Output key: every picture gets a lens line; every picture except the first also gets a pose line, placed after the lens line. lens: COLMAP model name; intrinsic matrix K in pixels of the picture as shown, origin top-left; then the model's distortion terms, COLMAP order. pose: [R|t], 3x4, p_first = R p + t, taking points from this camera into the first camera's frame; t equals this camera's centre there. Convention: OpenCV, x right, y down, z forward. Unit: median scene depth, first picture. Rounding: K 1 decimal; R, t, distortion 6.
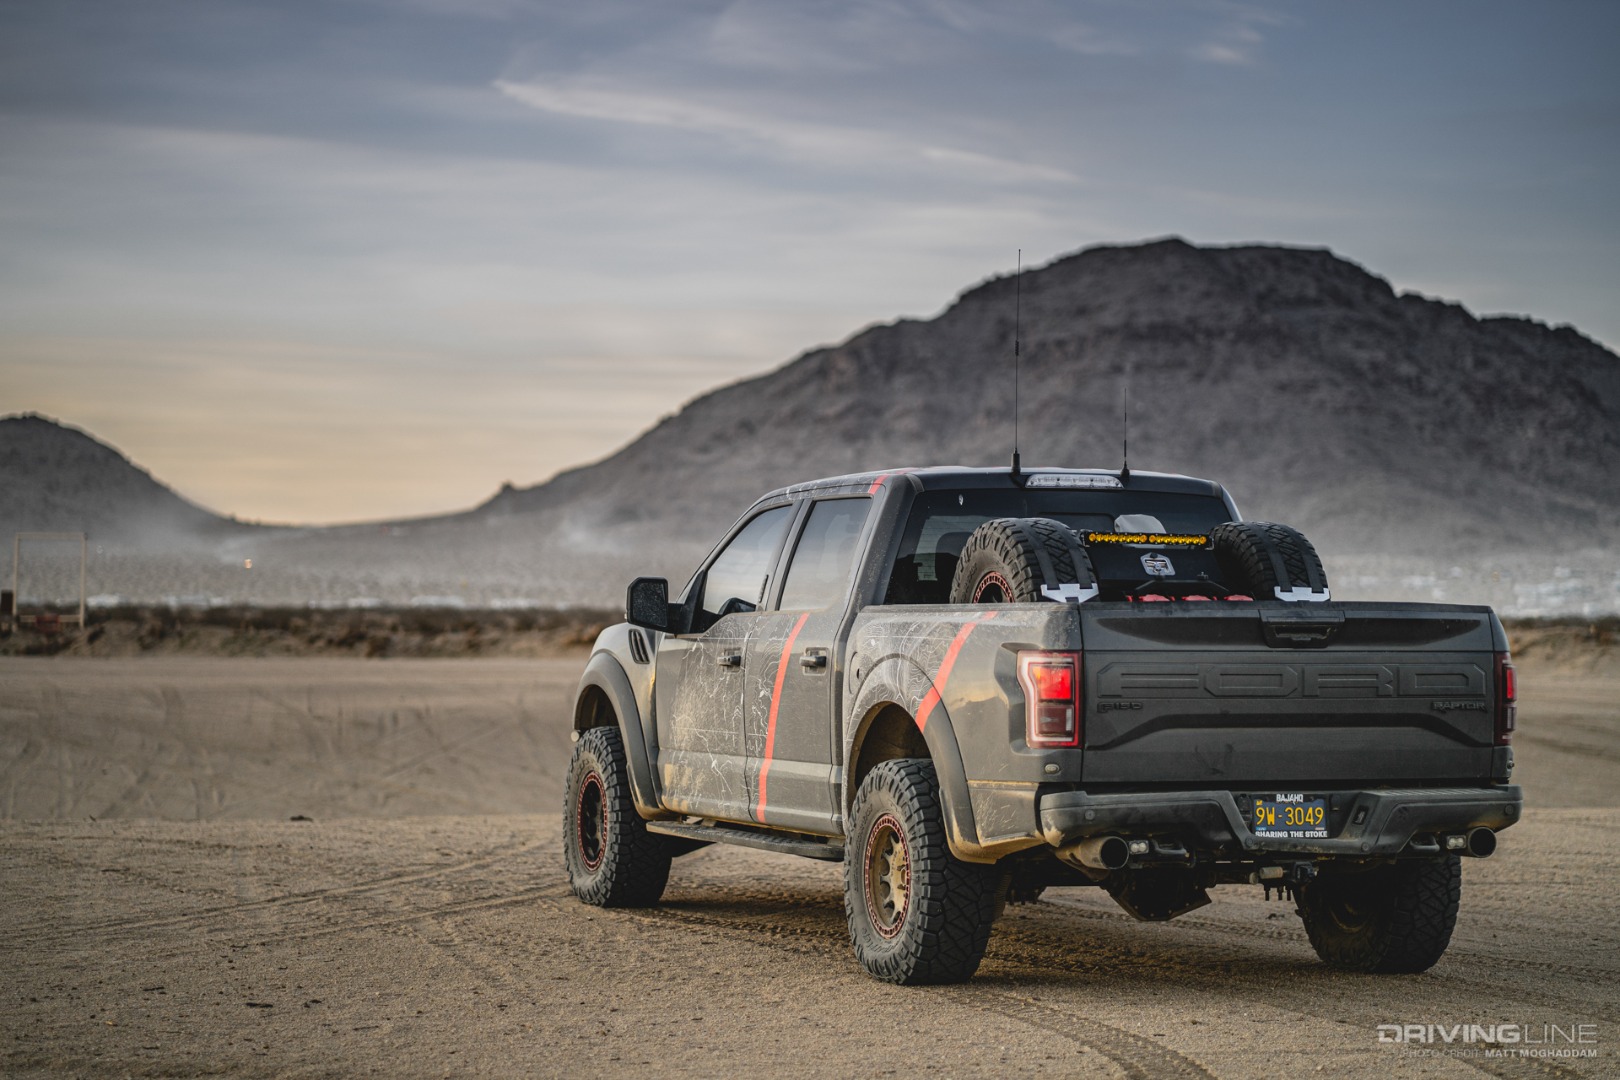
lens RADIAL K [[4010.8, 0, 810.0], [0, 4010.8, 540.0], [0, 0, 1]] dist [0.045591, -0.282119]
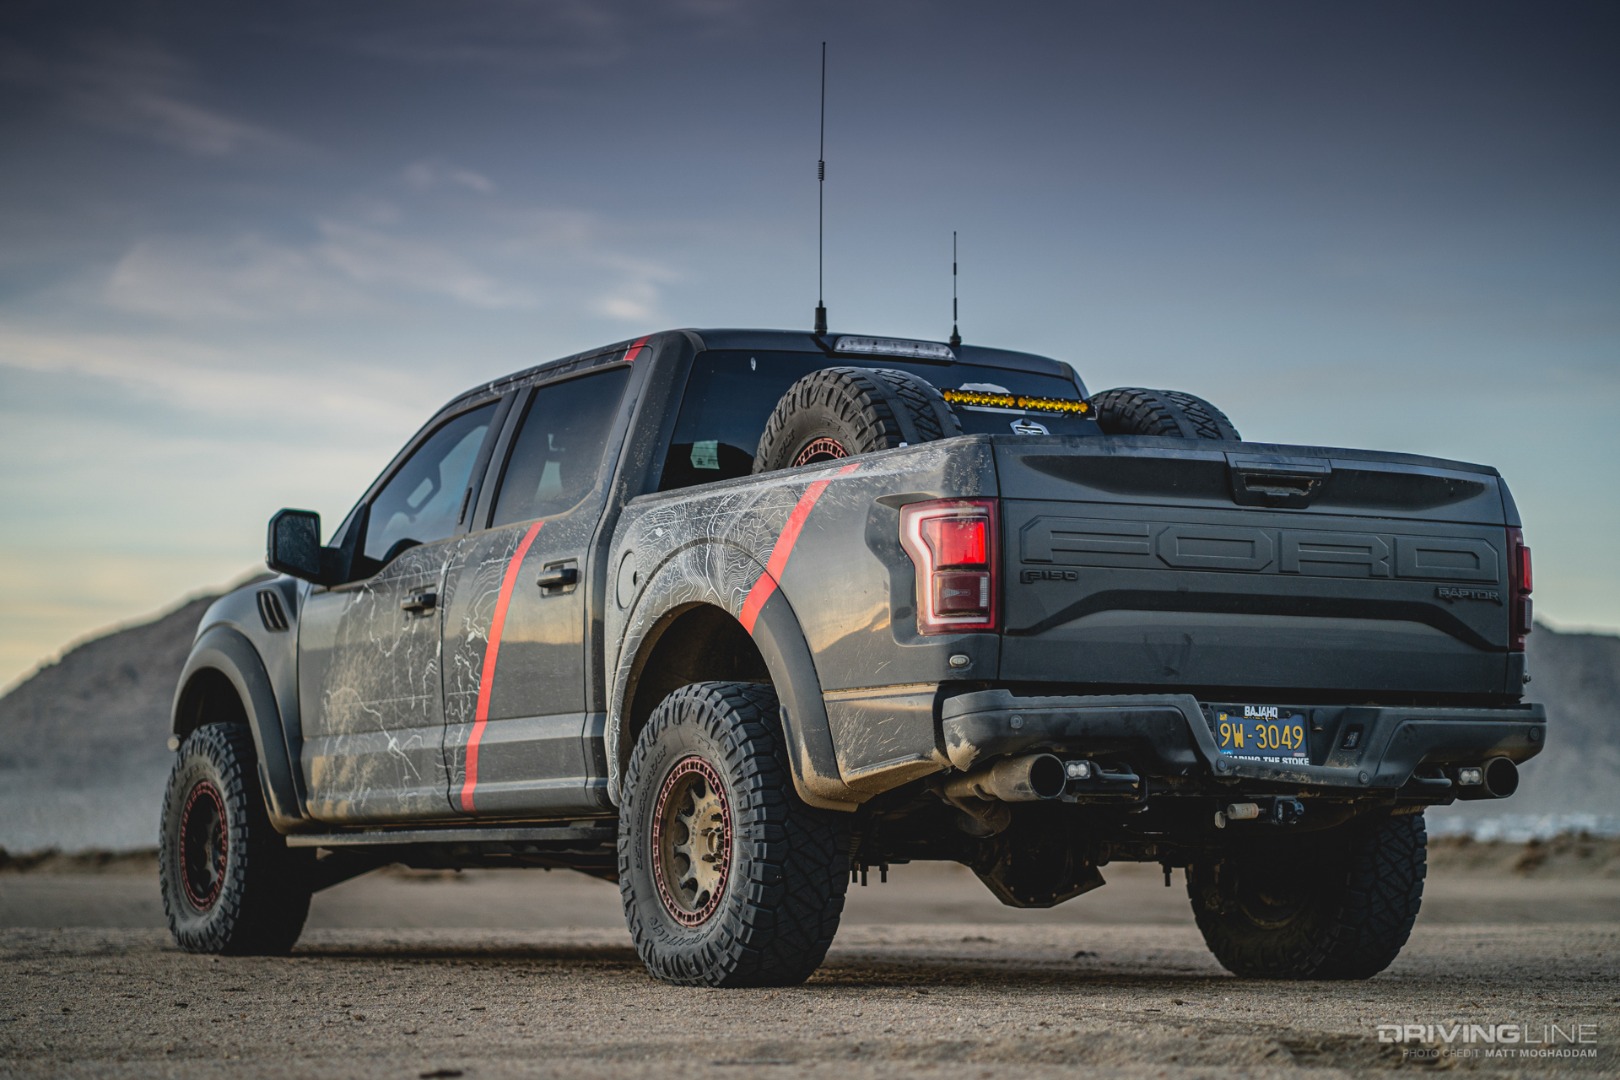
lens RADIAL K [[3866.1, 0, 810.0], [0, 3866.1, 540.0], [0, 0, 1]] dist [0.089031, -0.669840]
pose [[0.985913, 0.007411, 0.167094, -0.079147], [0.005160, 0.997195, -0.074673, 0.083672], [-0.167179, 0.074483, 0.983109, 0.307662]]
